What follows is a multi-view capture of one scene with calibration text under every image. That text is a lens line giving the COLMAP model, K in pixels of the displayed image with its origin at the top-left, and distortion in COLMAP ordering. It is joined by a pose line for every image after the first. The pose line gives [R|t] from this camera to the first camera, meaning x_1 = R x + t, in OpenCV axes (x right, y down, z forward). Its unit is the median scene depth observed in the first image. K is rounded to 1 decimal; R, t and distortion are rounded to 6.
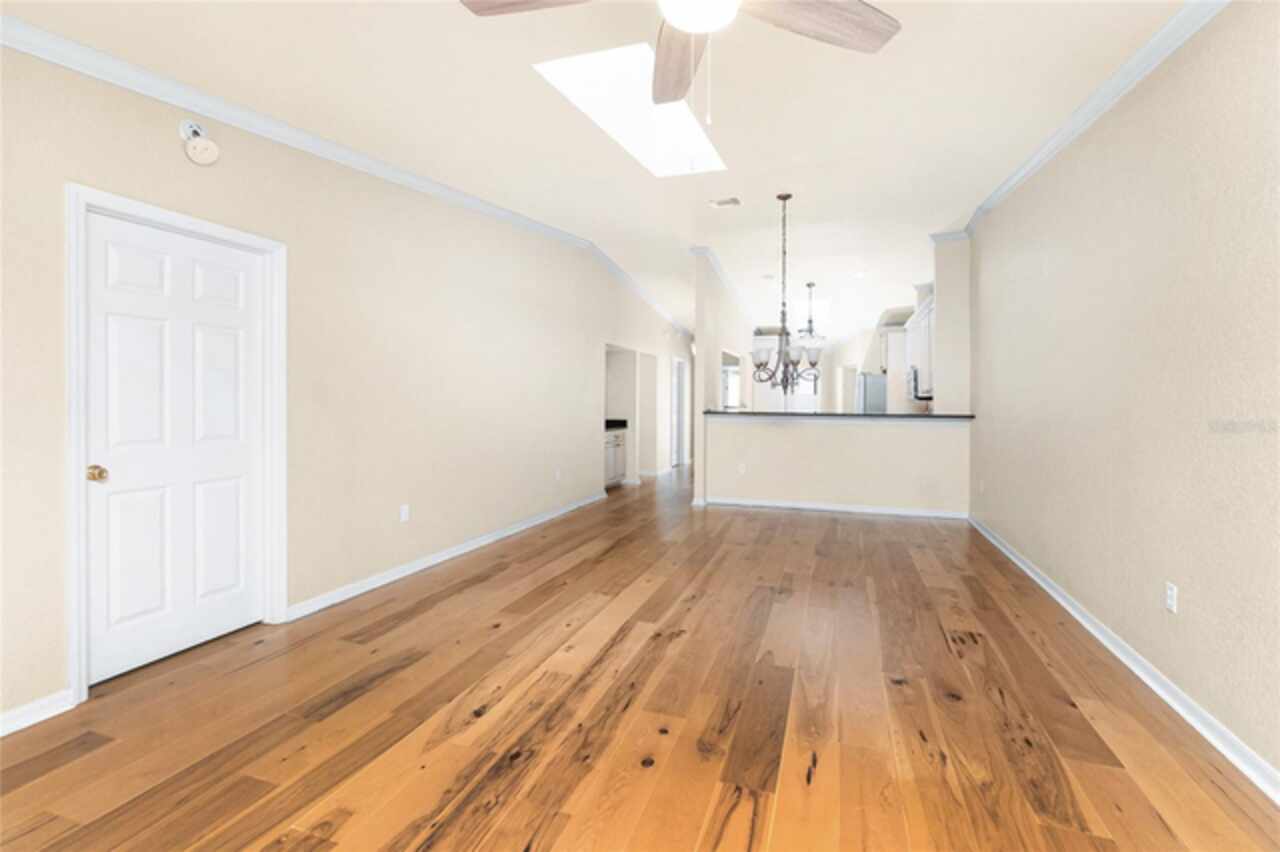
lens RADIAL K [[554.8, 0, 643.8], [0, 554.8, 418.1], [0, 0, 1]] dist [-0.005109, 0.002247]
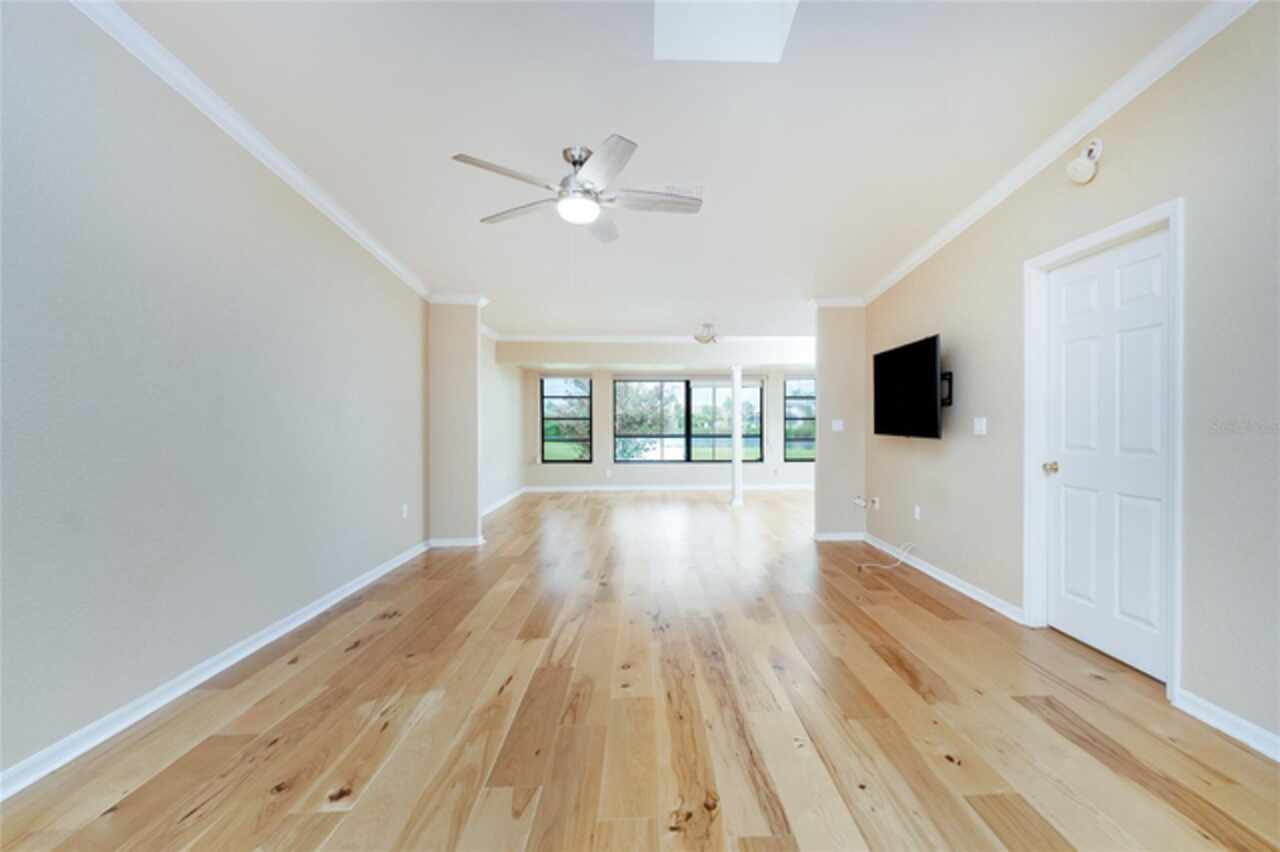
lens RADIAL K [[554.8, 0, 640.3], [0, 554.8, 421.1], [0, 0, 1]] dist [-0.005109, 0.002247]
pose [[-0.944151, -0.004667, -0.329479, 0.273968], [-0.014325, 0.999536, 0.026890, -0.019748], [0.329200, 0.030108, -0.943780, 1.456878]]
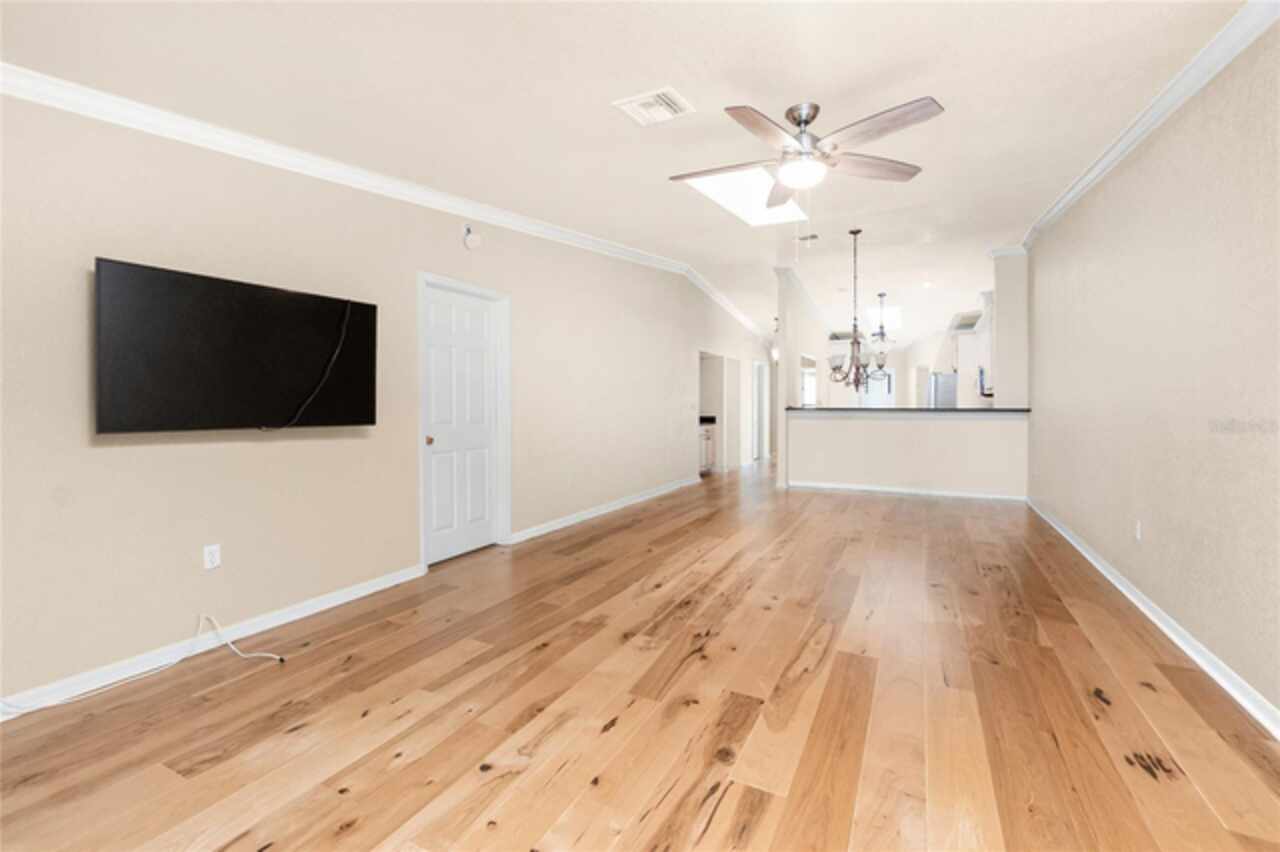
lens RADIAL K [[554.8, 0, 640.7], [0, 554.8, 424.8], [0, 0, 1]] dist [-0.005109, 0.002247]
pose [[0.991583, -0.003391, -0.129425, -0.098006], [0.004265, 0.999970, 0.006480, 0.033249], [0.129399, -0.006977, 0.991568, -0.451642]]
